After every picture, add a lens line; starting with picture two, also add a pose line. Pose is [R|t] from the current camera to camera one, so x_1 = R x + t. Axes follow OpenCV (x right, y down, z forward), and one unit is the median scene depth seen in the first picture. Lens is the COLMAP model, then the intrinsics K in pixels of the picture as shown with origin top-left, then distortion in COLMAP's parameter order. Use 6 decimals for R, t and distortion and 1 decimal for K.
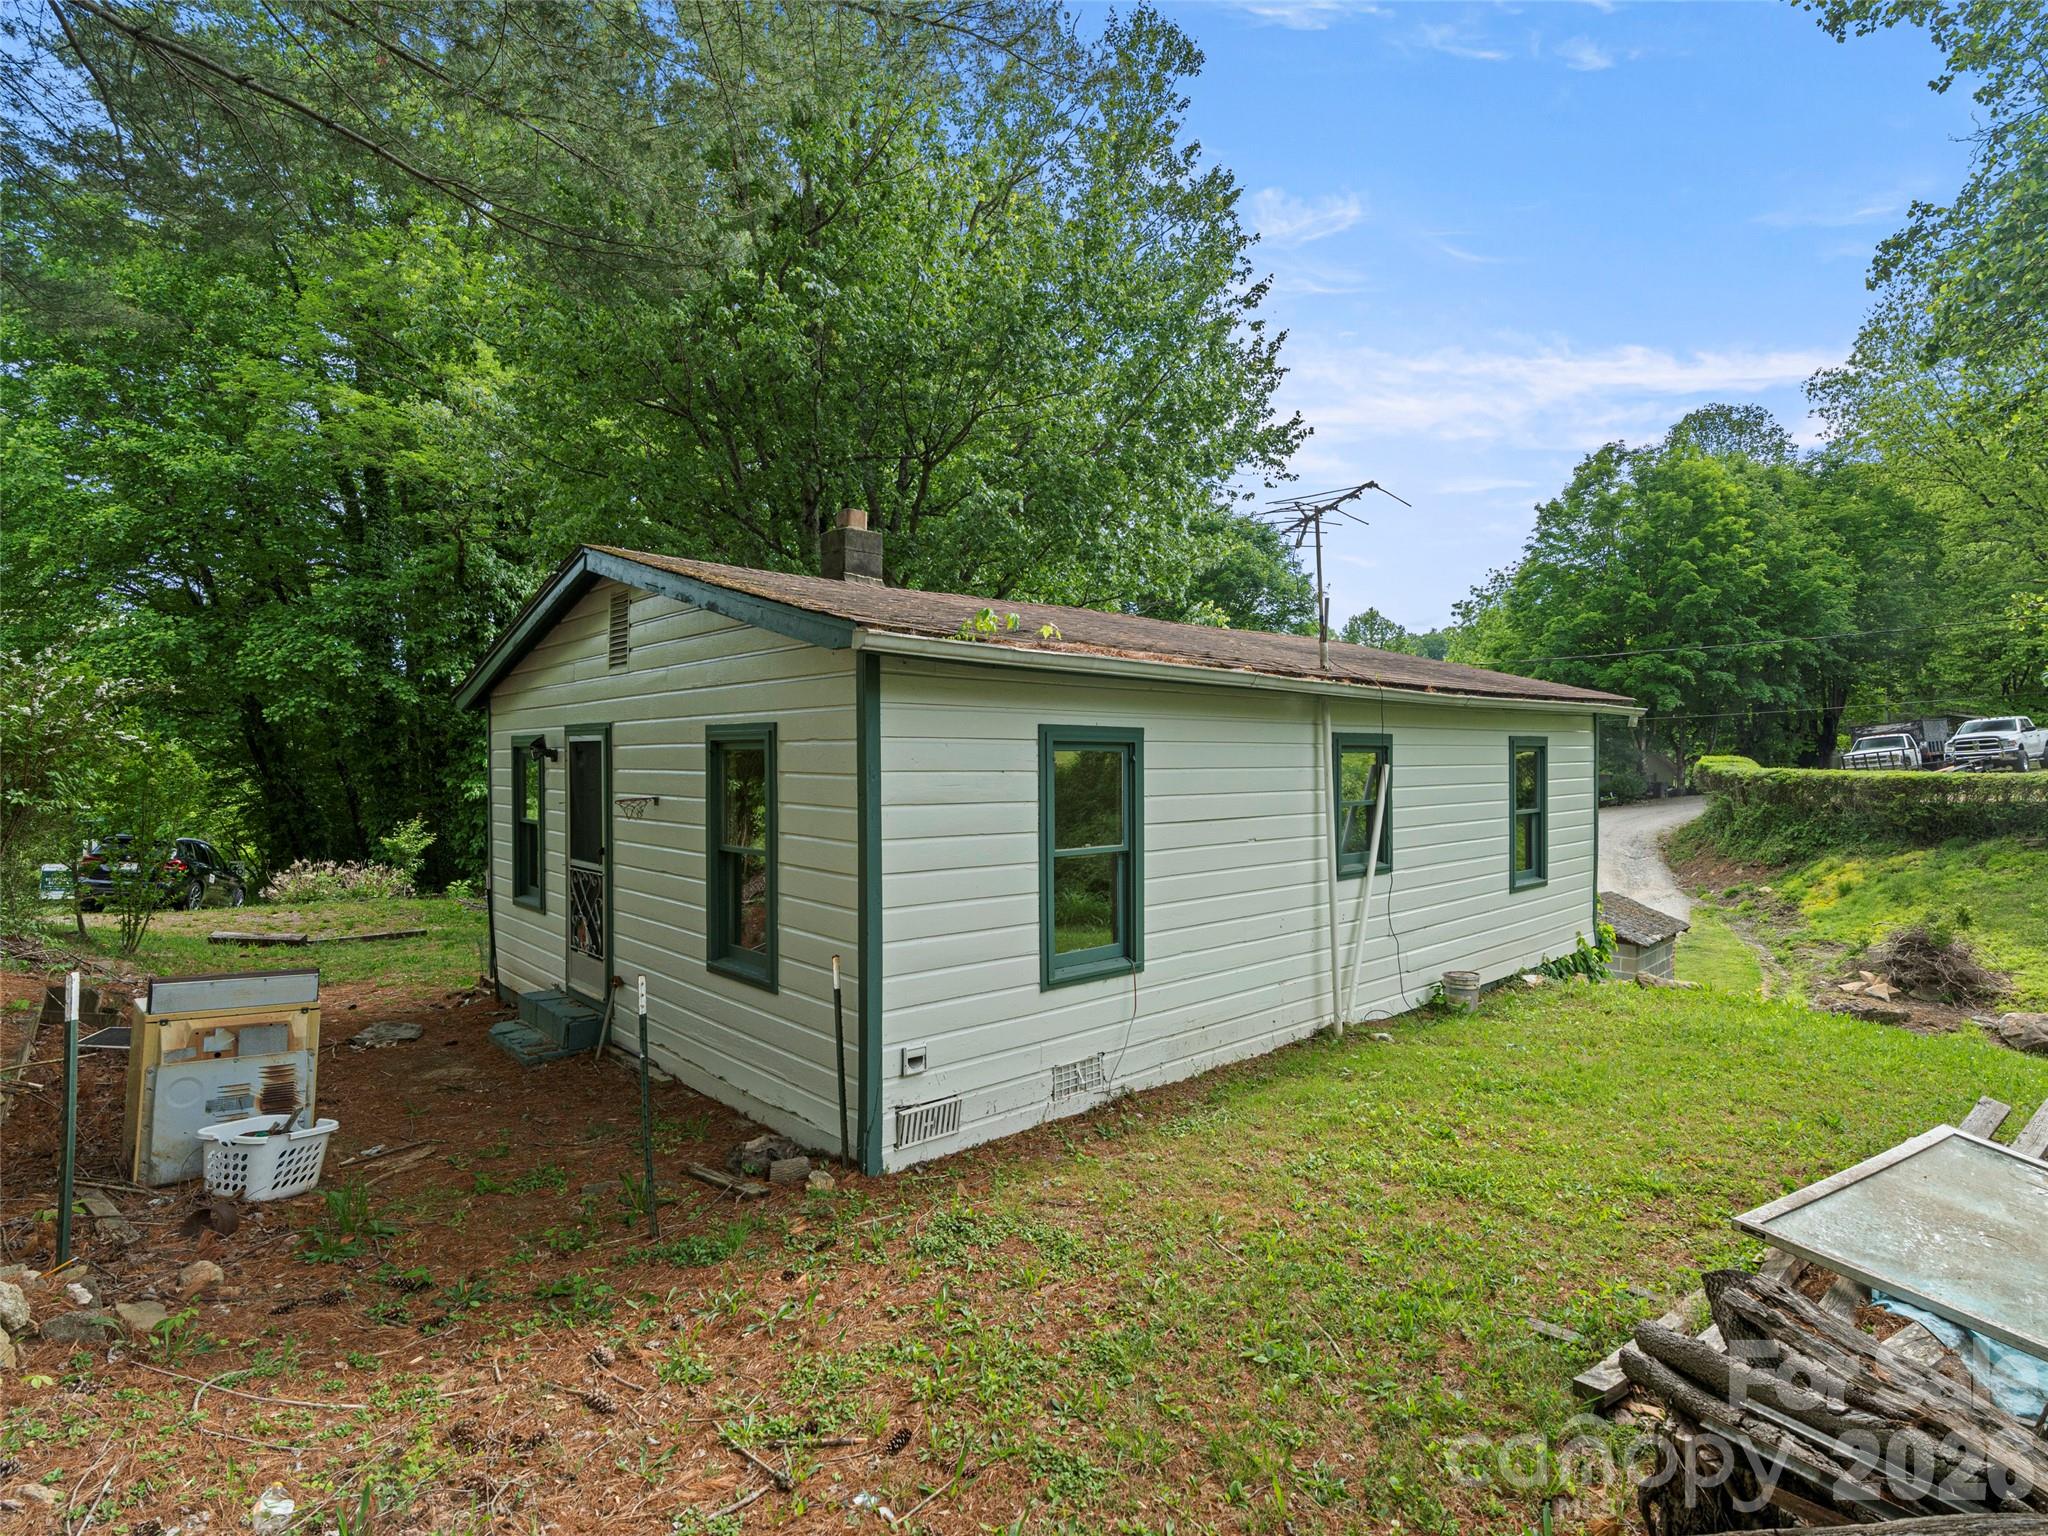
lens RADIAL K [[1034.9, 0, 1017.4], [0, 1034.9, 768.9], [0, 0, 1]] dist [-0.008360, 0.001727]
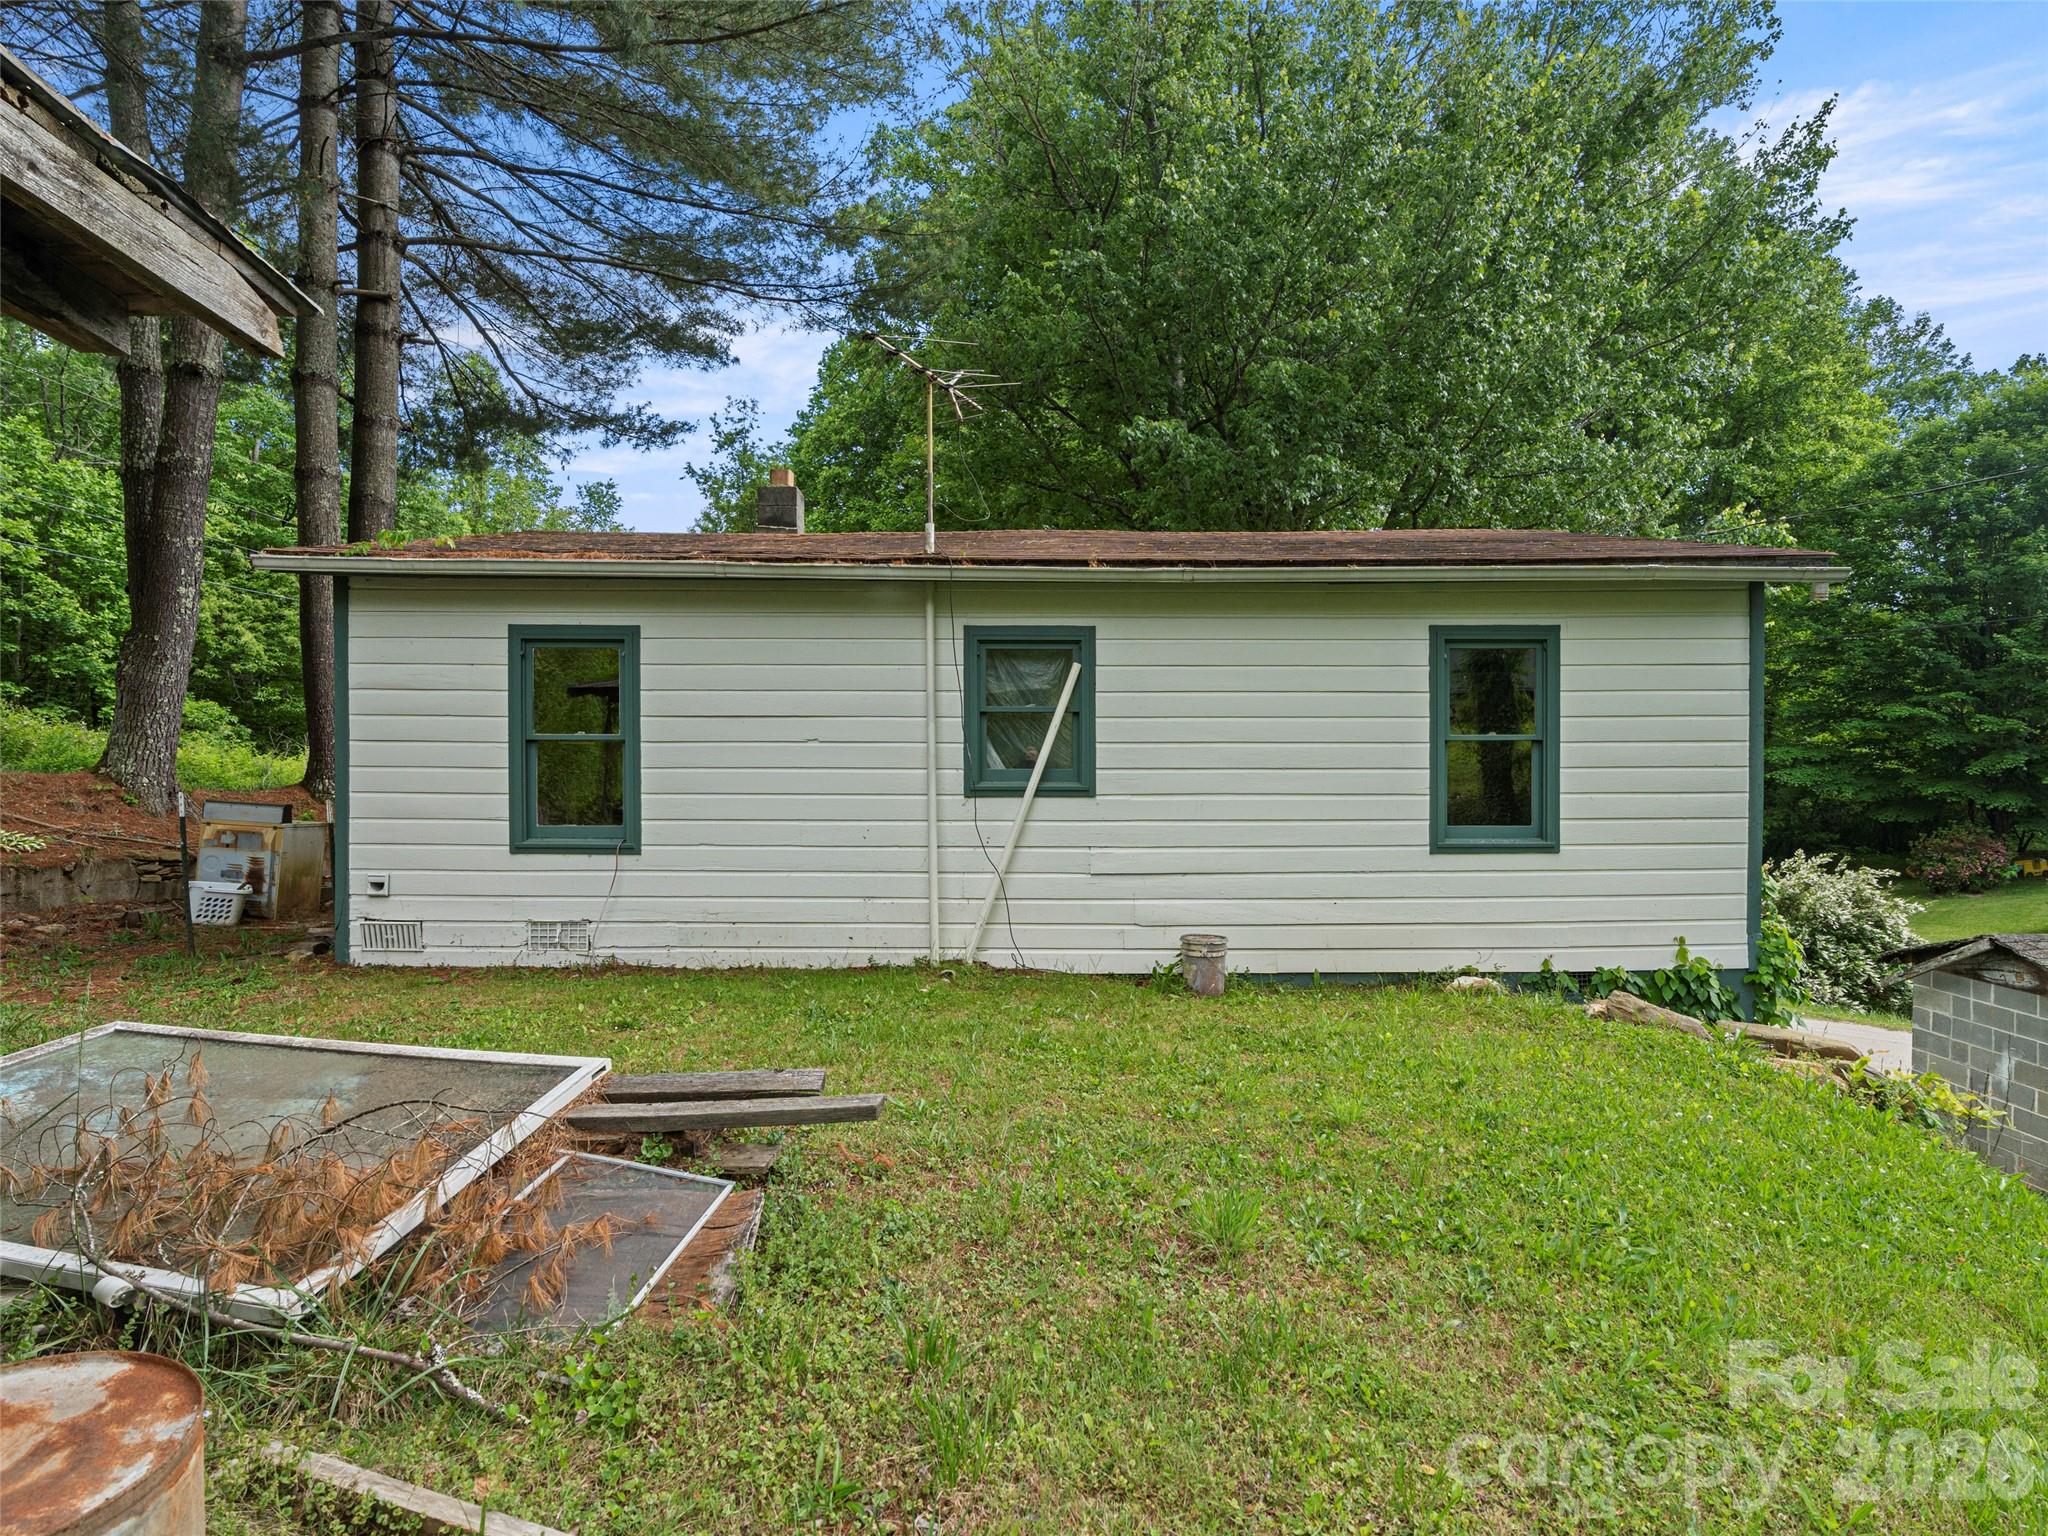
lens RADIAL K [[1034.9, 0, 1017.4], [0, 1034.9, 768.9], [0, 0, 1]] dist [-0.008360, 0.001727]
pose [[0.750820, 0.012645, -0.660386, 1.226523], [-0.009294, 0.999920, 0.008580, 0.104543], [0.660442, -0.000304, 0.750877, 0.500571]]
